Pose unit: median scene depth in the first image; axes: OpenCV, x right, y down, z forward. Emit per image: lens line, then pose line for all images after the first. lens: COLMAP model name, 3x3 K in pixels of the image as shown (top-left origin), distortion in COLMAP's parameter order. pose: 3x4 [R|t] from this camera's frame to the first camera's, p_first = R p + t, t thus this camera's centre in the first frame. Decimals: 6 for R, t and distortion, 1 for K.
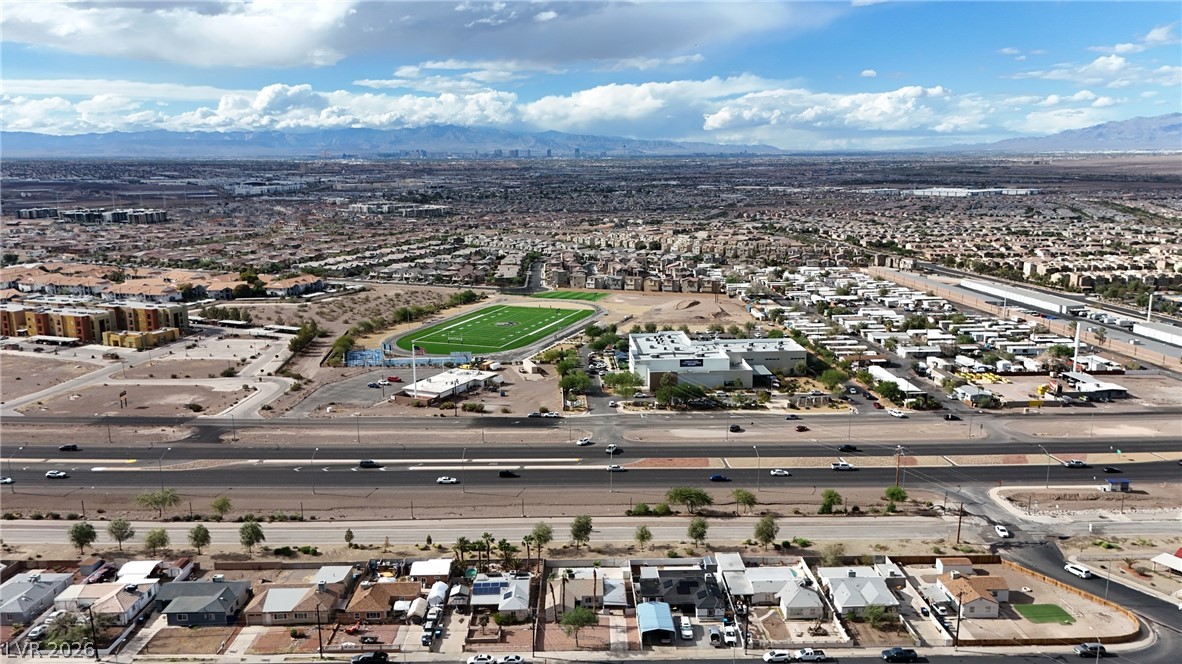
lens RADIAL K [[865.9, 0, 591.0], [0, 865.9, 332.0], [0, 0, 1]] dist [0.004335, 0.001534]
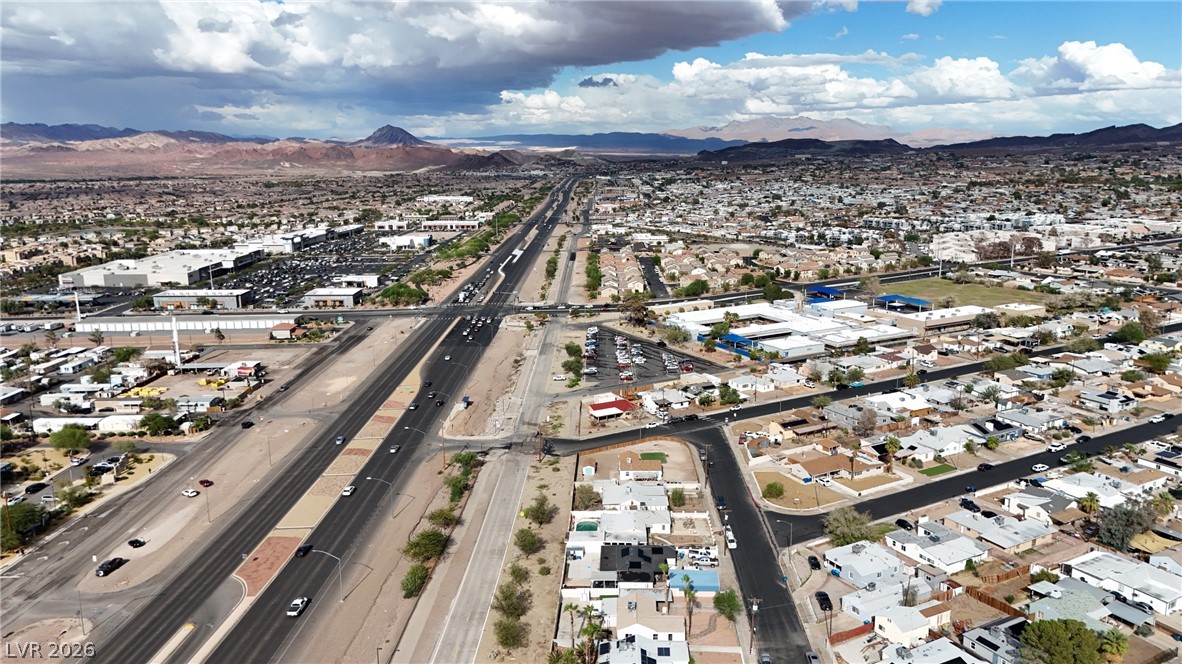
lens RADIAL K [[865.9, 0, 591.0], [0, 865.9, 332.0], [0, 0, 1]] dist [0.004335, 0.001534]
pose [[0.039247, -0.194501, 0.980117, -0.579749], [0.205625, 0.961452, 0.182563, -0.111336], [-0.977844, 0.194371, 0.077729, 0.635459]]
